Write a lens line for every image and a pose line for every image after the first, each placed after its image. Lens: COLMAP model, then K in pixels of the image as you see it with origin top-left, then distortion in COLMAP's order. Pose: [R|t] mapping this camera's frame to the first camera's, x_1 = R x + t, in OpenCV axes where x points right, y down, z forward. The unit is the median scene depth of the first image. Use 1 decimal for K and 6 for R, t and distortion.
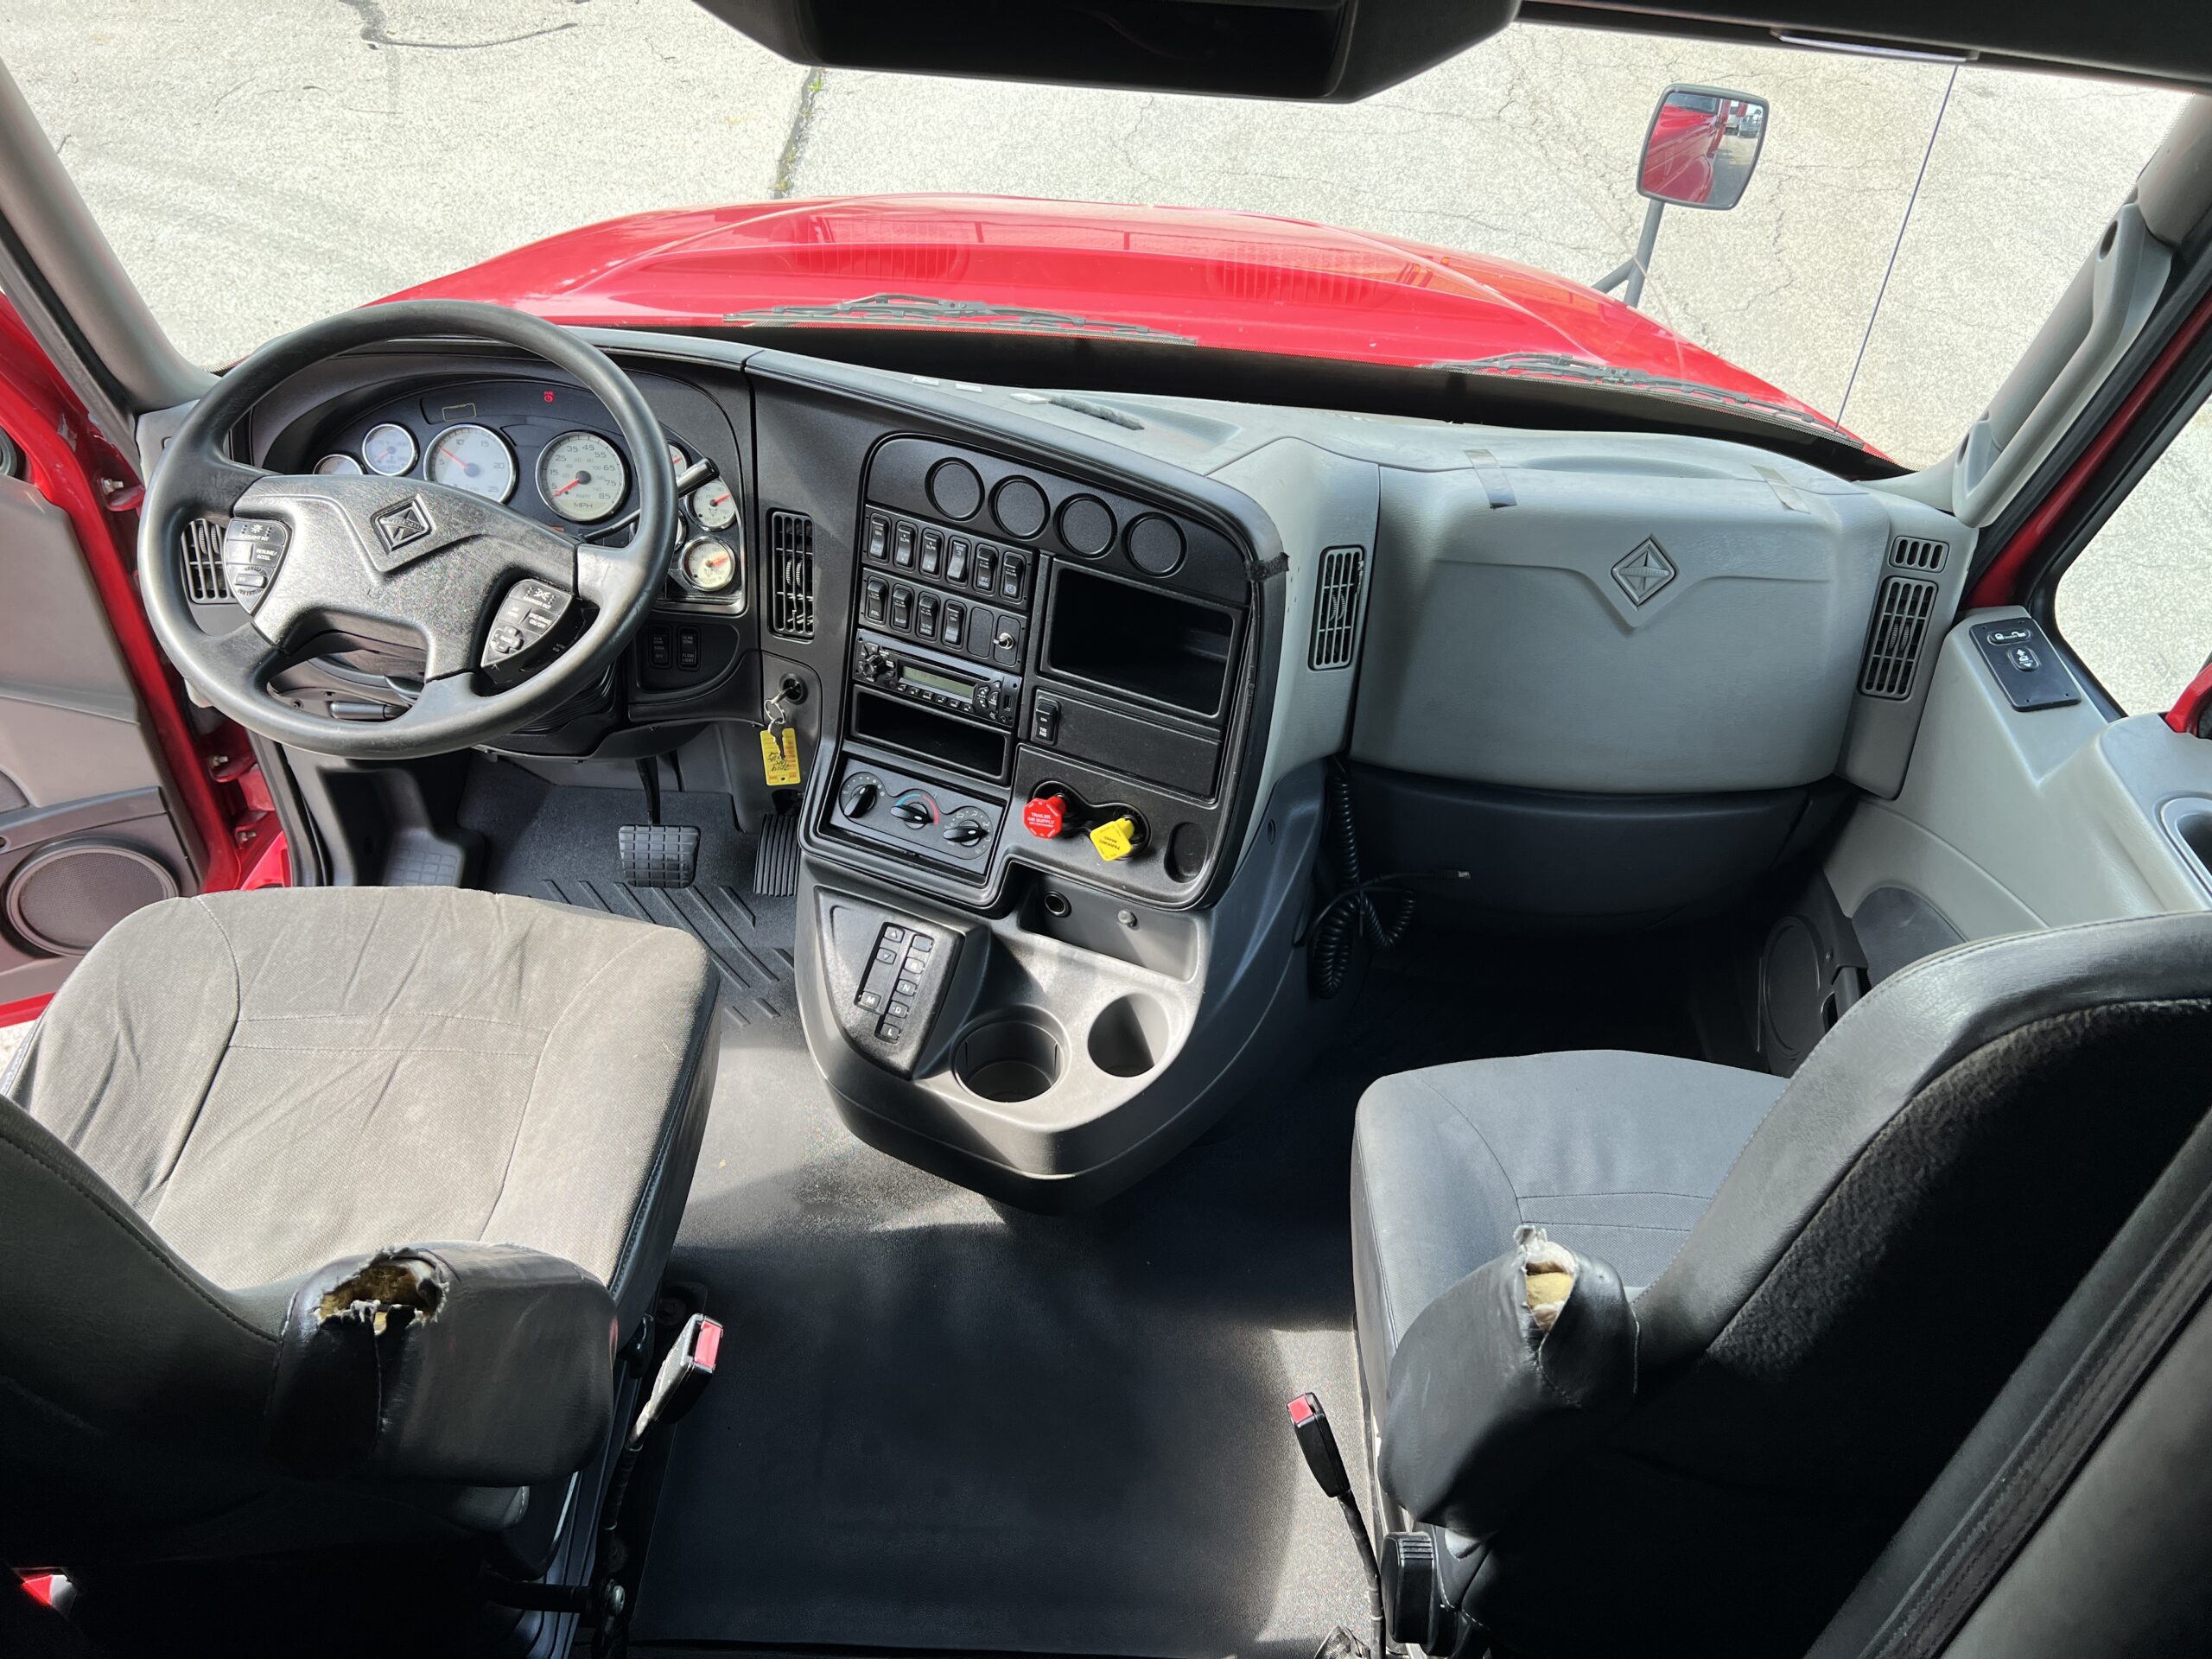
lens RADIAL K [[1675.7, 0, 1119.9], [0, 1675.7, 823.4], [0, 0, 1]] dist [0.031897, -0.009035]
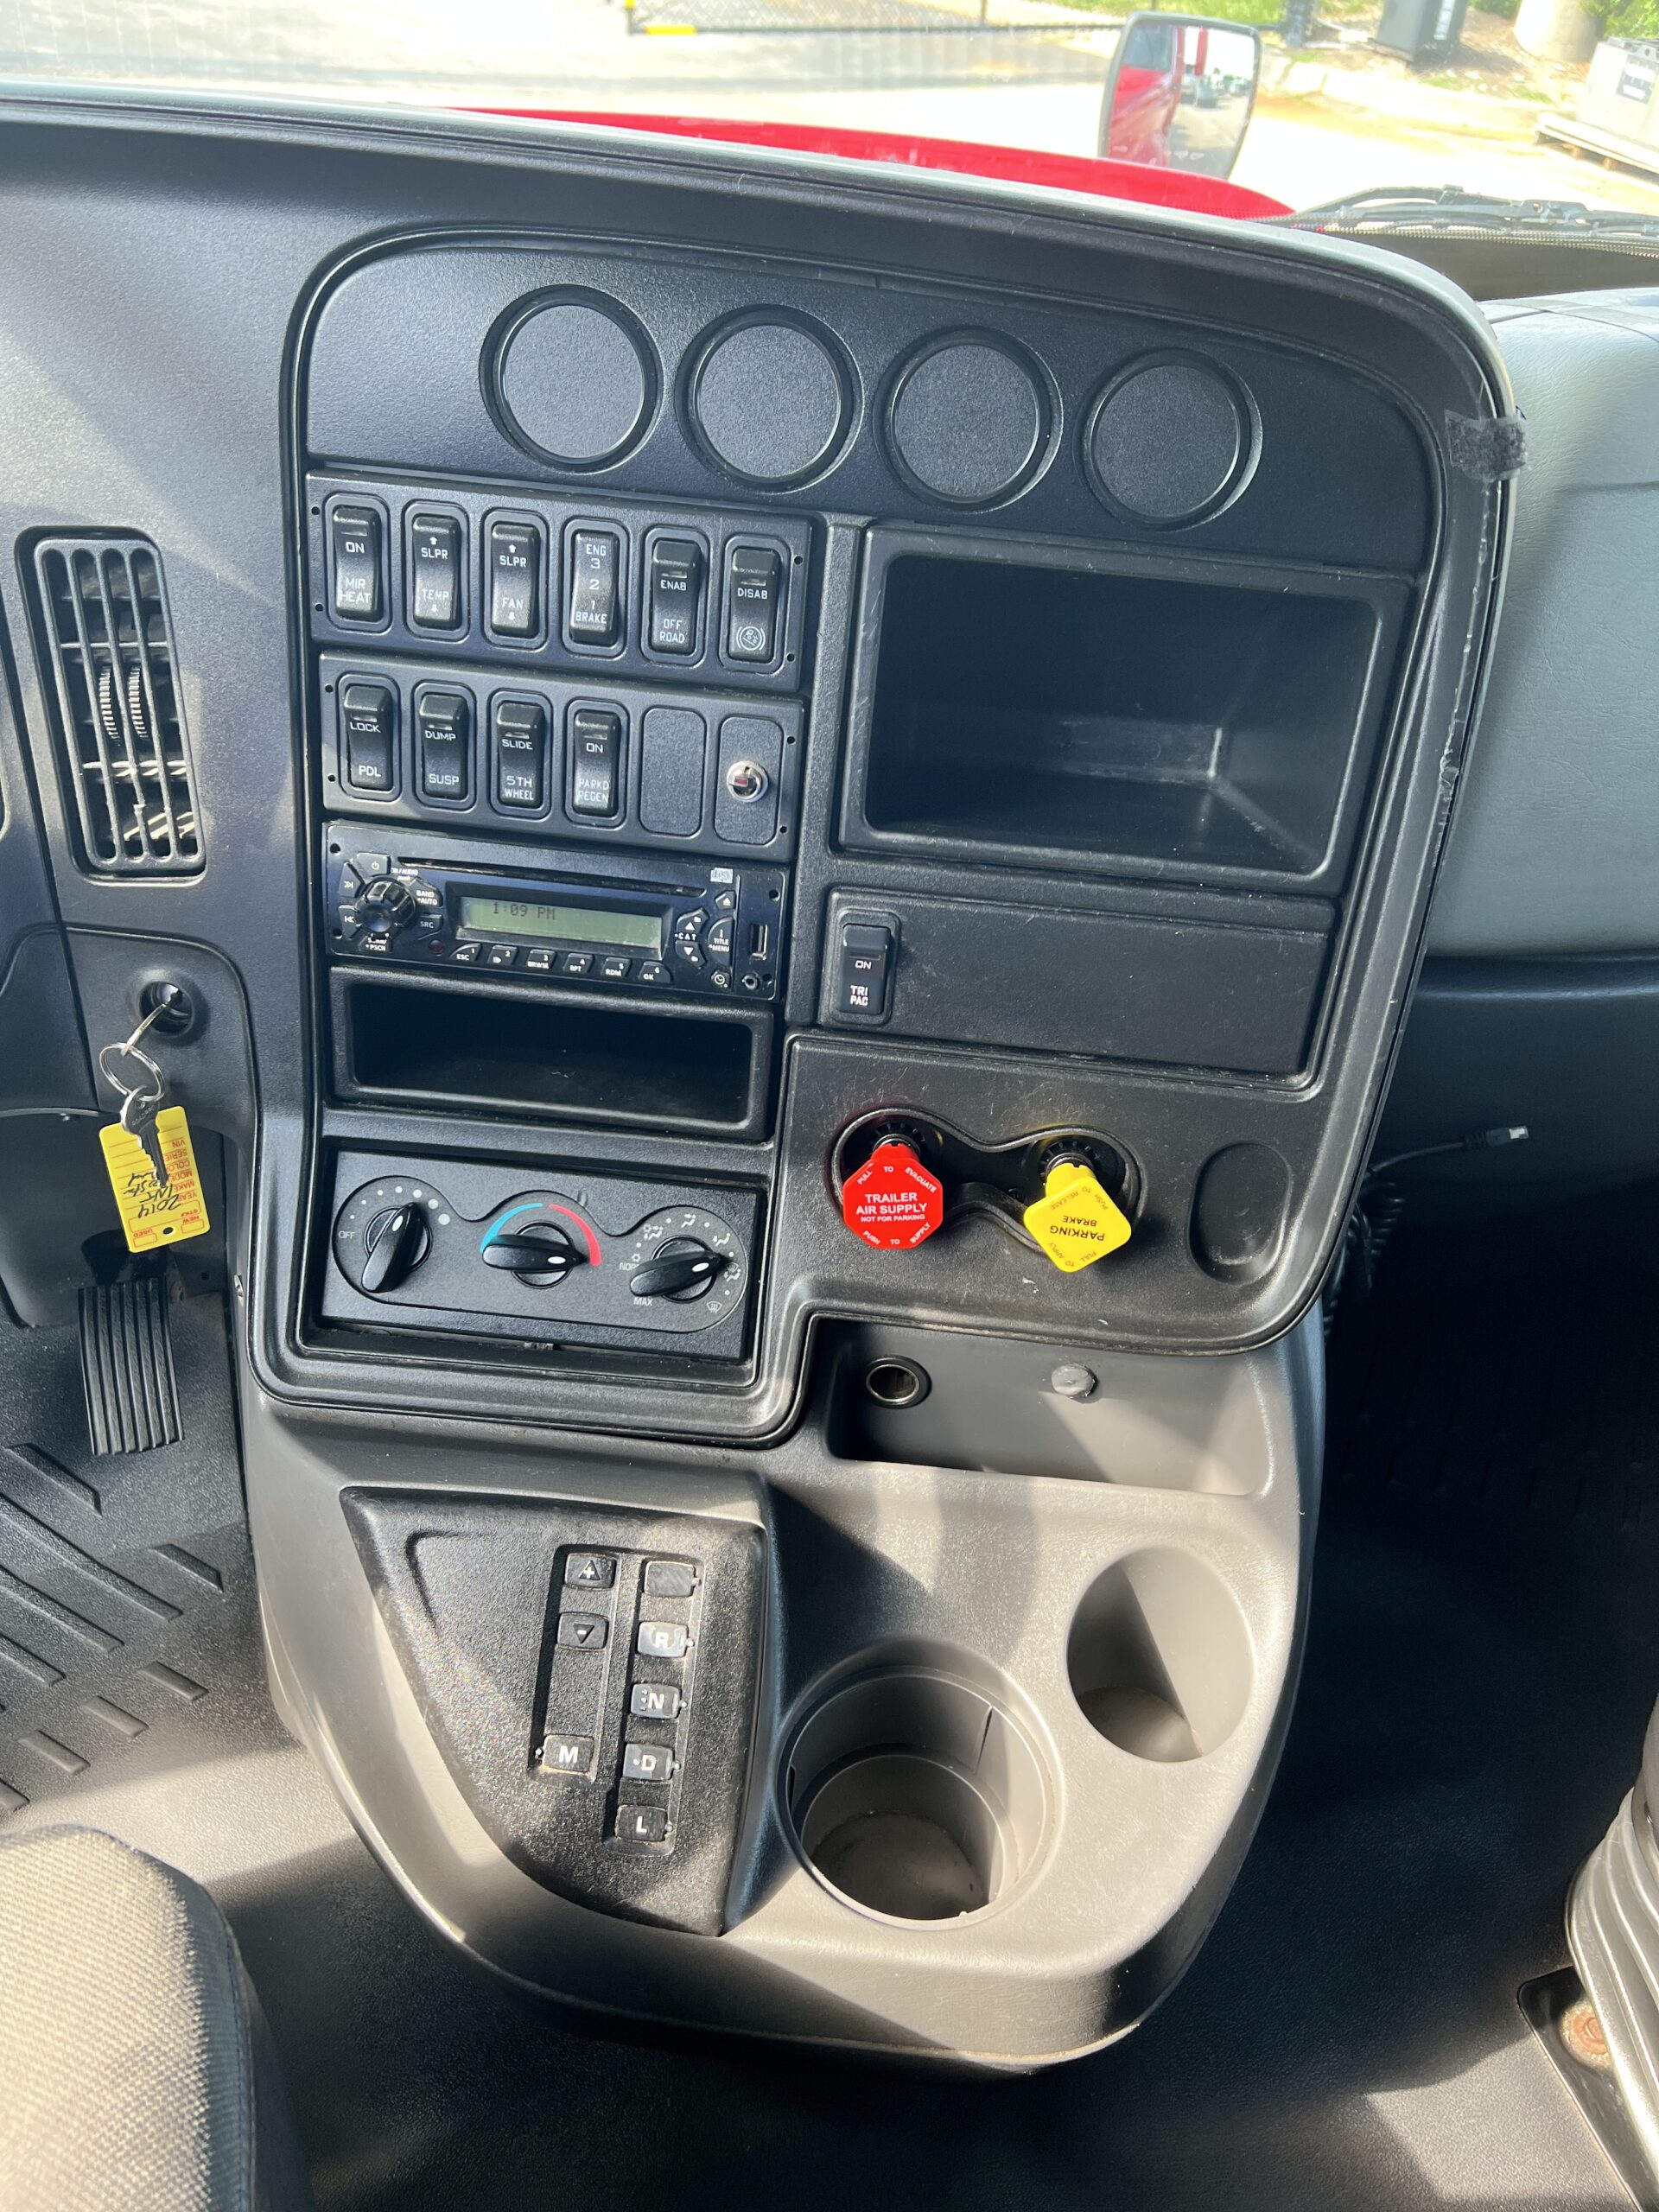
lens RADIAL K [[1675.7, 0, 810.6], [0, 1675.7, 1121.0], [0, 0, 1]] dist [0.031897, -0.009035]
pose [[0.947196, -0.190942, 0.257608, -0.163220], [0.190812, 0.981289, 0.025746, -0.036114], [-0.257703, 0.024768, 0.965907, 0.592031]]
